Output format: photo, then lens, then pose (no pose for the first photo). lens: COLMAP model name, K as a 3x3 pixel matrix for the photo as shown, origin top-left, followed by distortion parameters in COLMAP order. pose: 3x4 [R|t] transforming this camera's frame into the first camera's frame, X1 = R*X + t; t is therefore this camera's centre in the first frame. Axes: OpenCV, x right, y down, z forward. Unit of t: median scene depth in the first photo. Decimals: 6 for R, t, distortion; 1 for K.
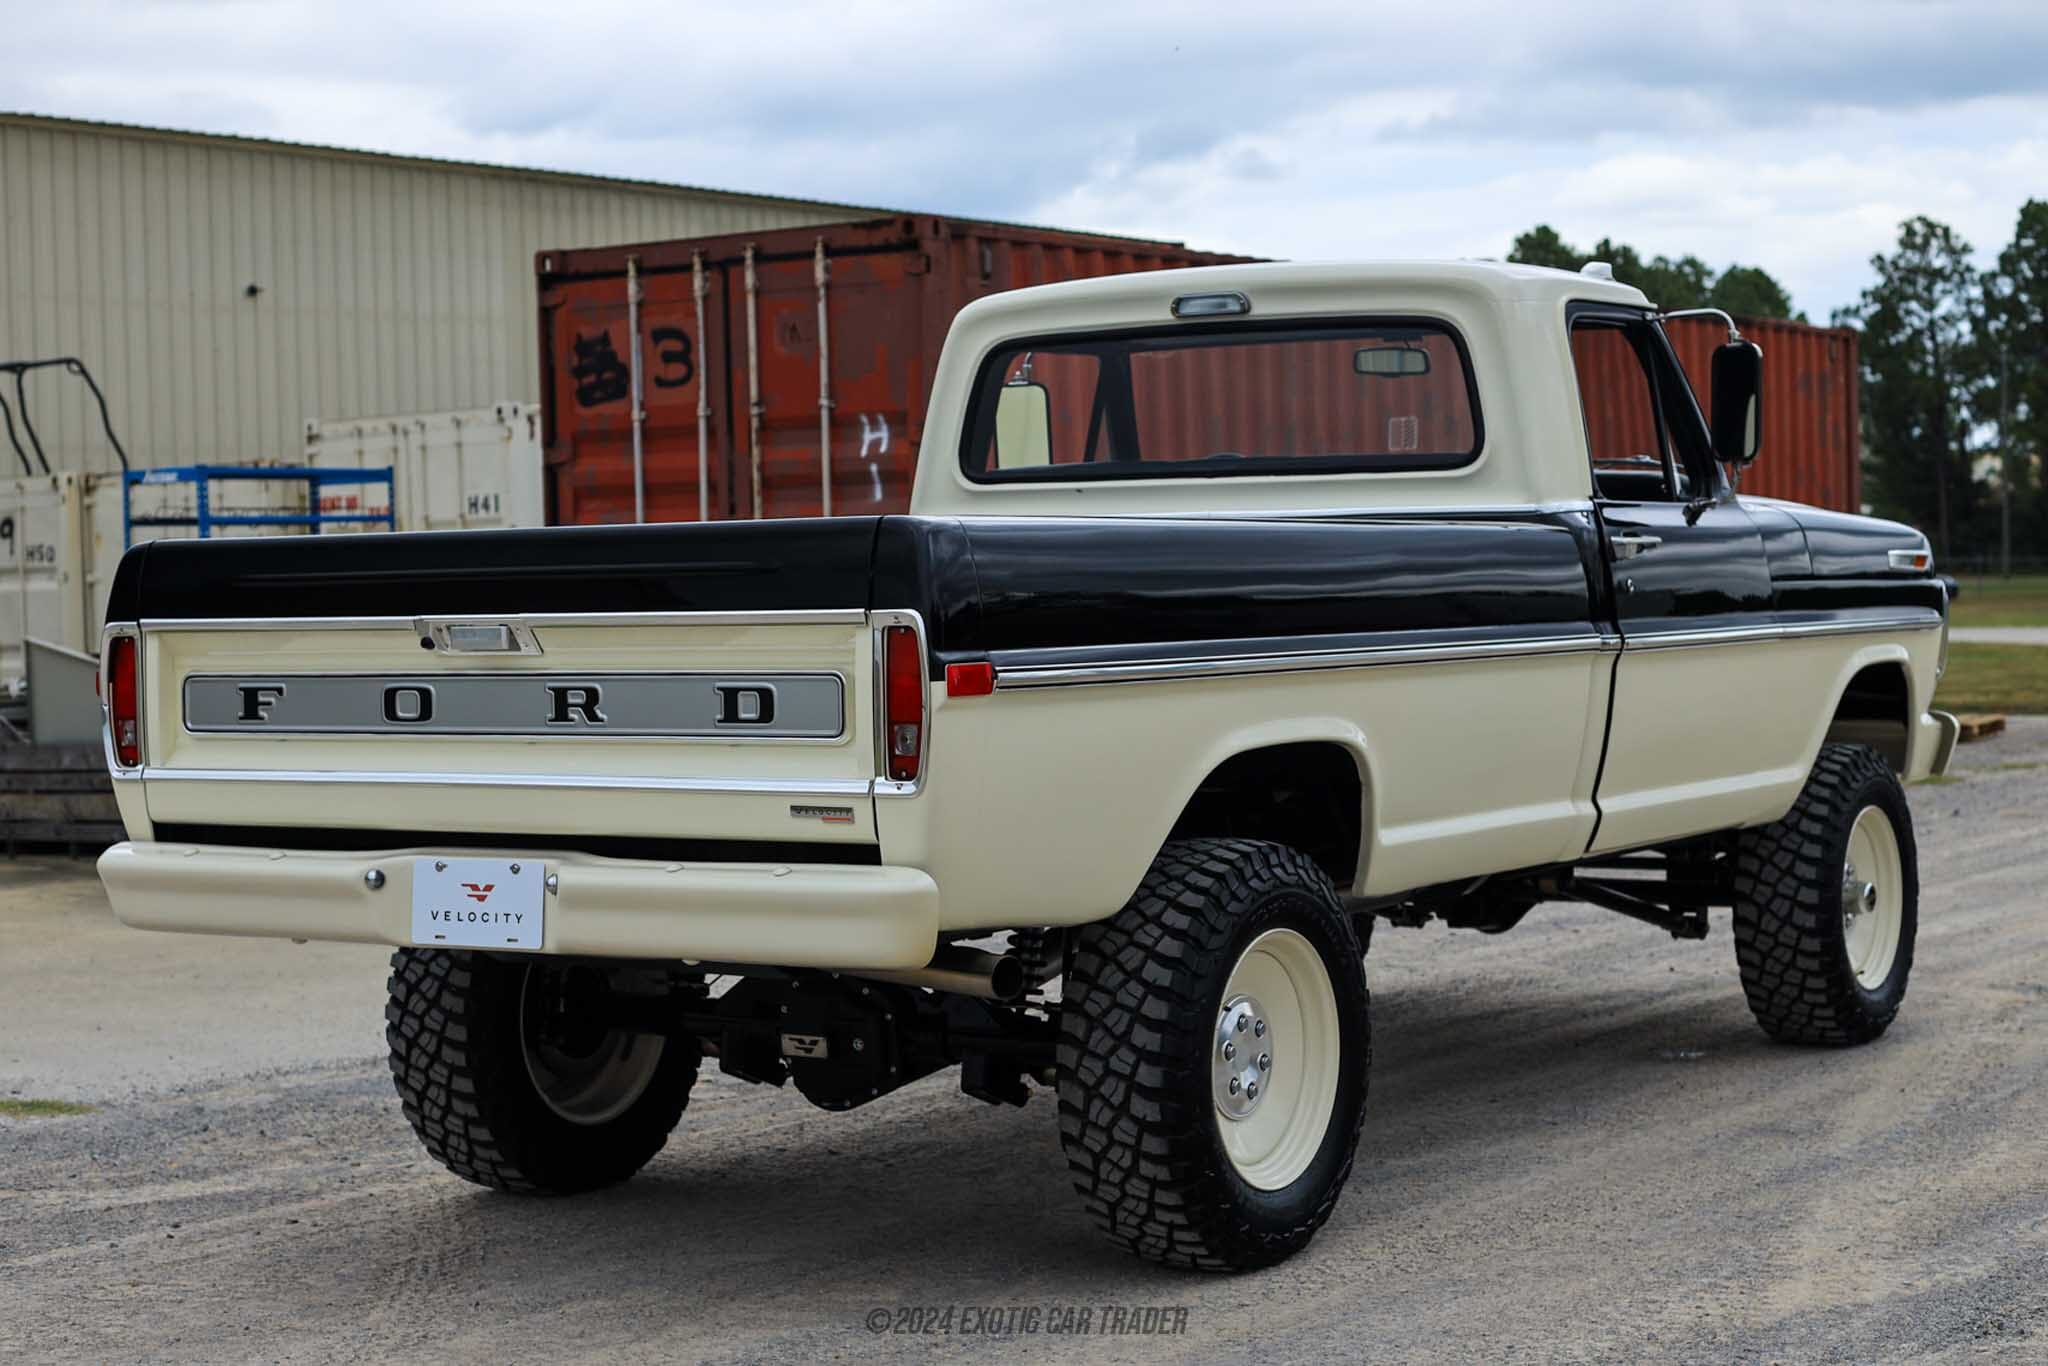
lens RADIAL K [[3545.0, 0, 1024.0], [0, 3545.0, 683.0], [0, 0, 1]] dist [-0.156796, 0.024338]
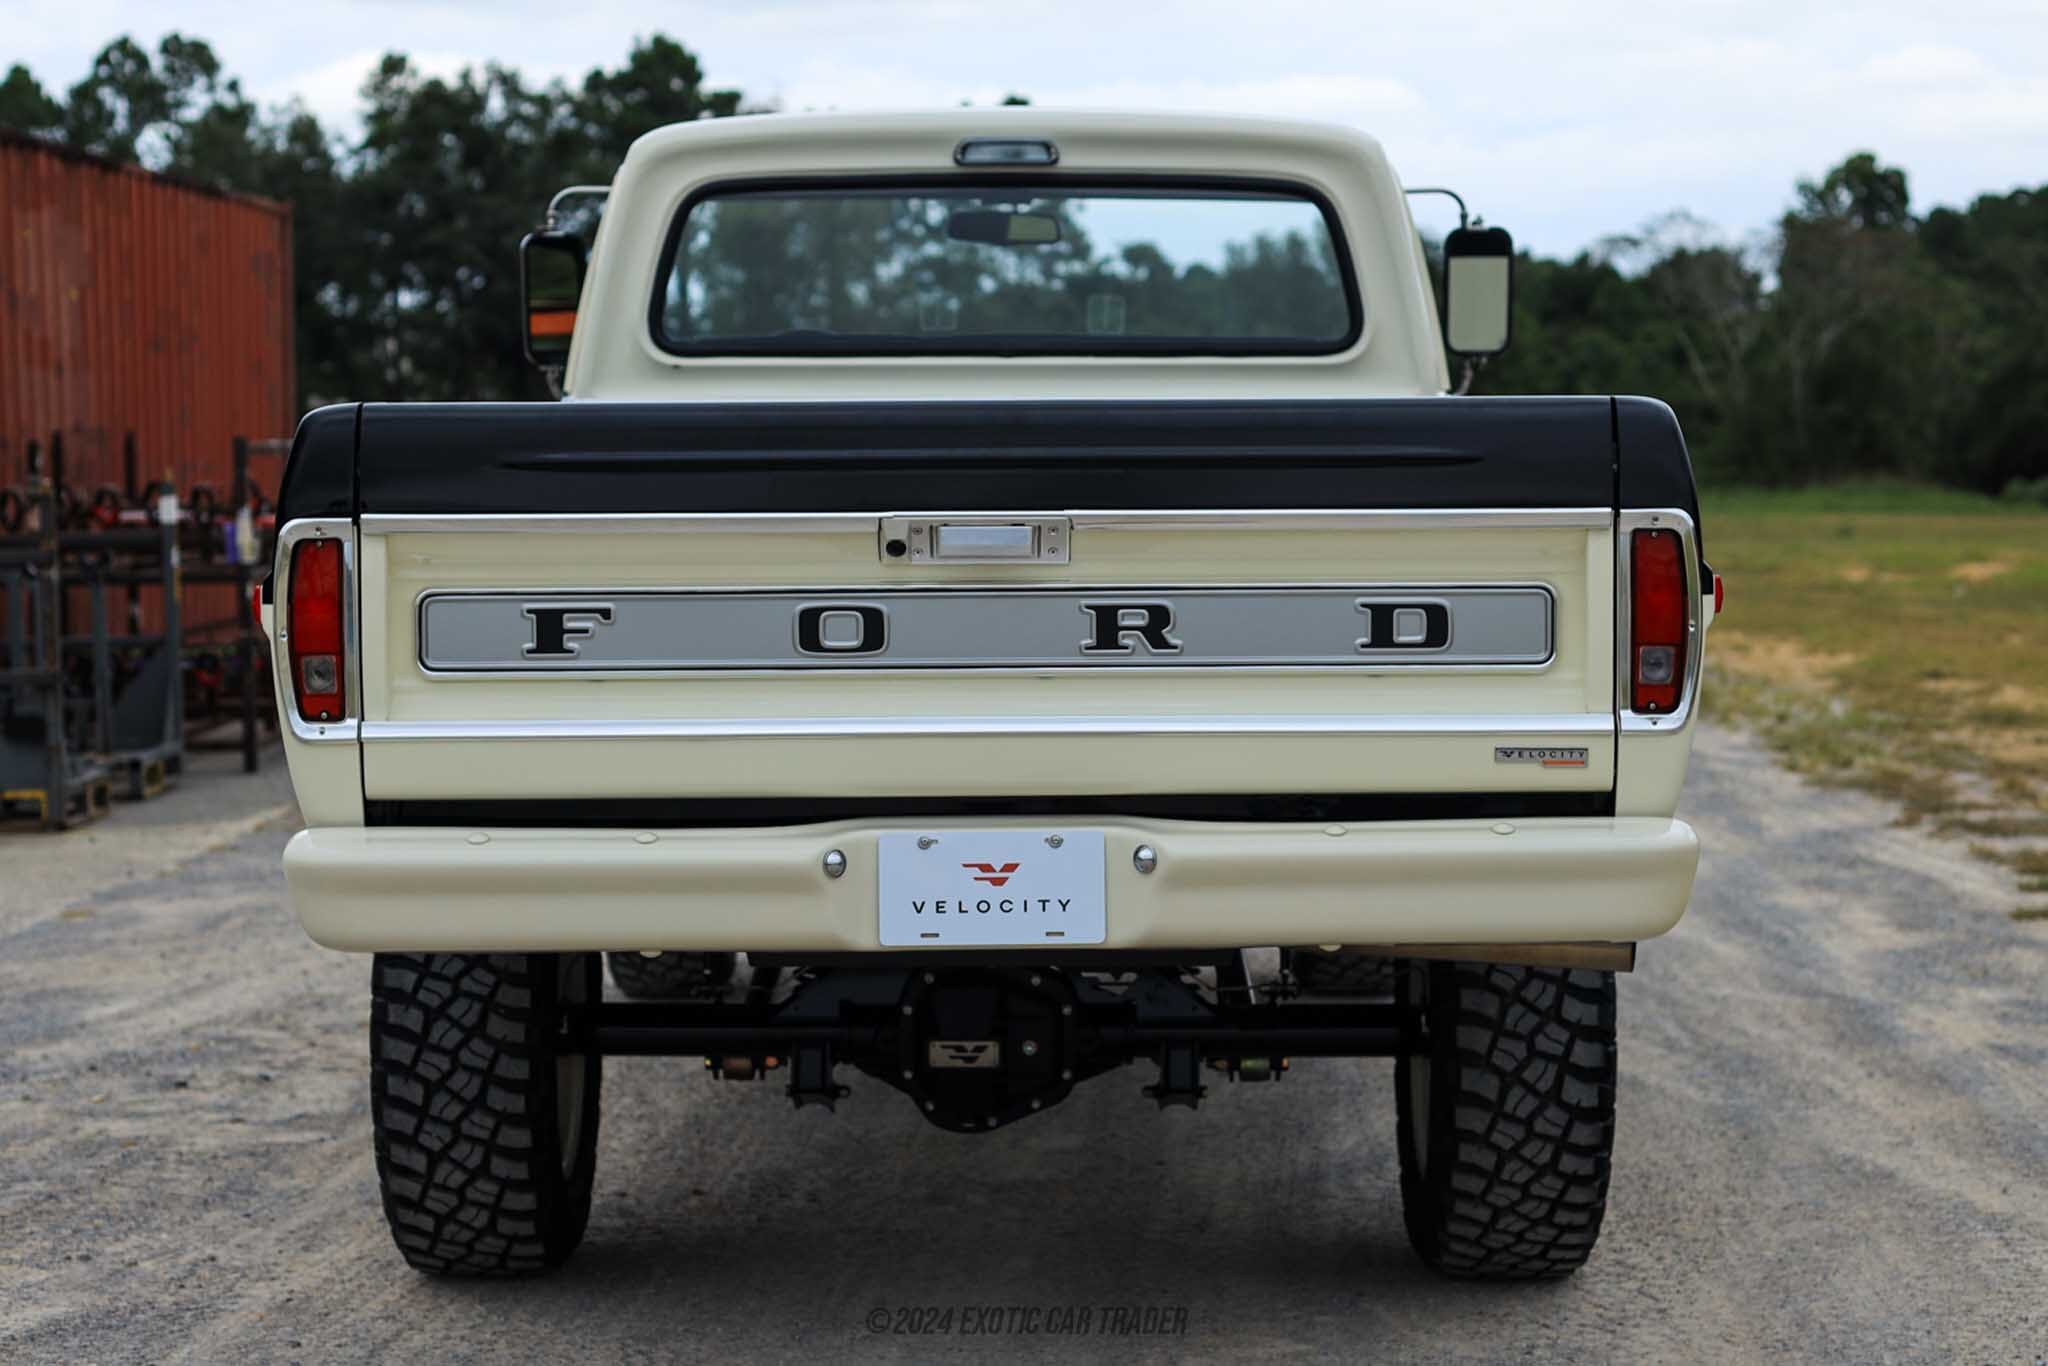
lens RADIAL K [[3974.1, 0, 1021.5], [0, 3974.1, 634.1], [0, 0, 1]] dist [-0.156476, -0.117462]
pose [[0.842697, -0.008906, 0.538315, -0.604148], [0.005308, 0.999952, 0.008235, 0.000241], [-0.538363, -0.004082, 0.842703, 0.267781]]
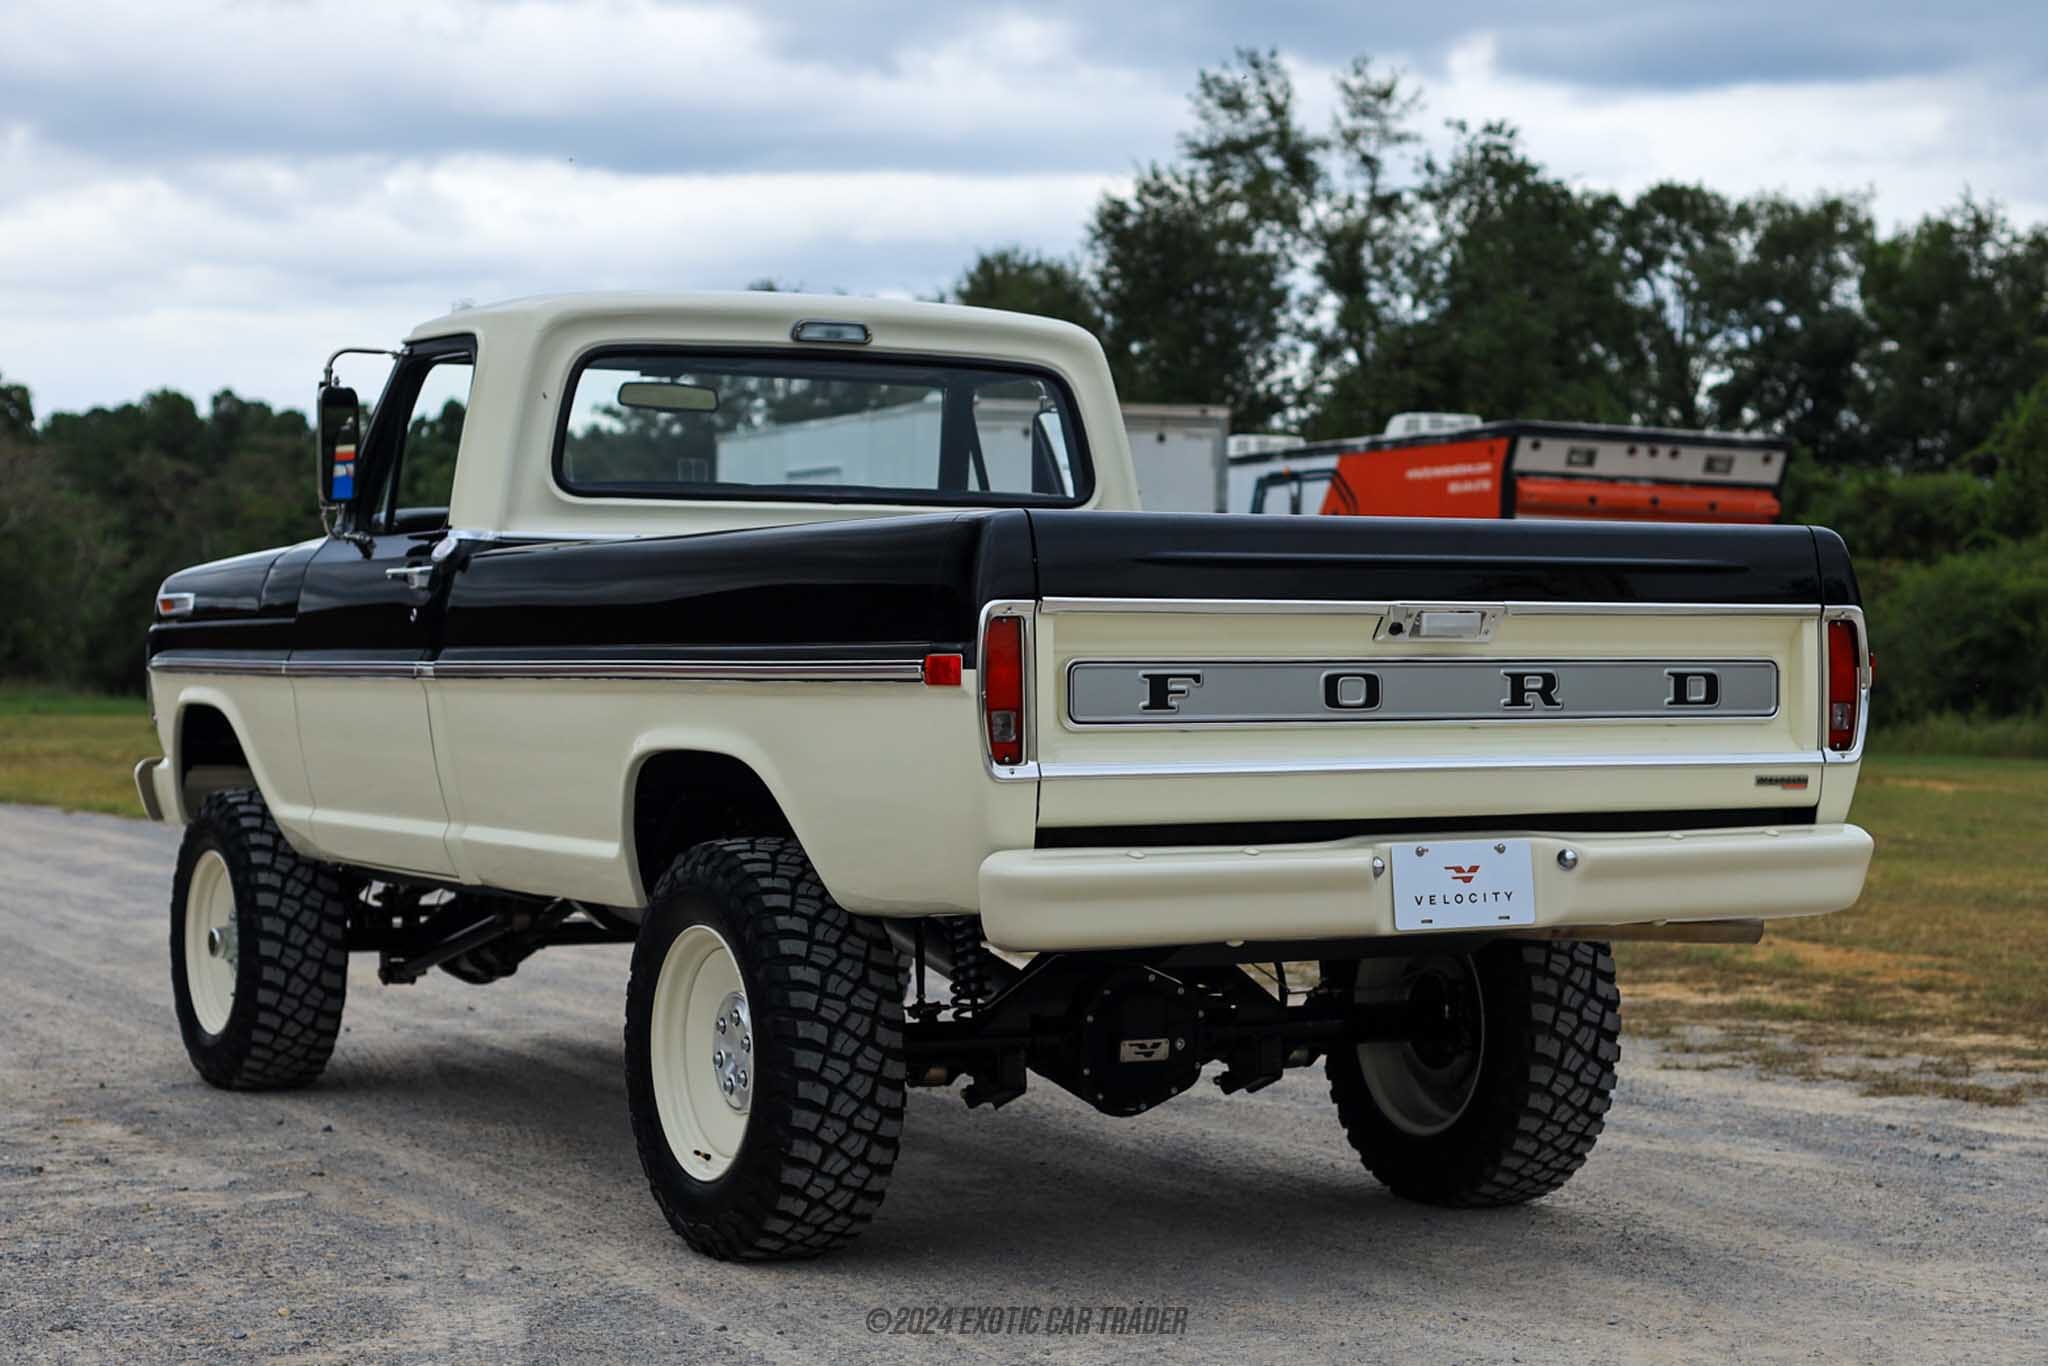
lens RADIAL K [[3897.0, 0, 1024.6], [0, 3897.0, 714.5], [0, 0, 1]] dist [-0.172813, 0.078691]
pose [[0.482864, 0.007911, 0.875659, -1.180159], [0.019073, 0.999627, -0.019548, 0.032368], [-0.875487, 0.026140, 0.482533, 0.561744]]
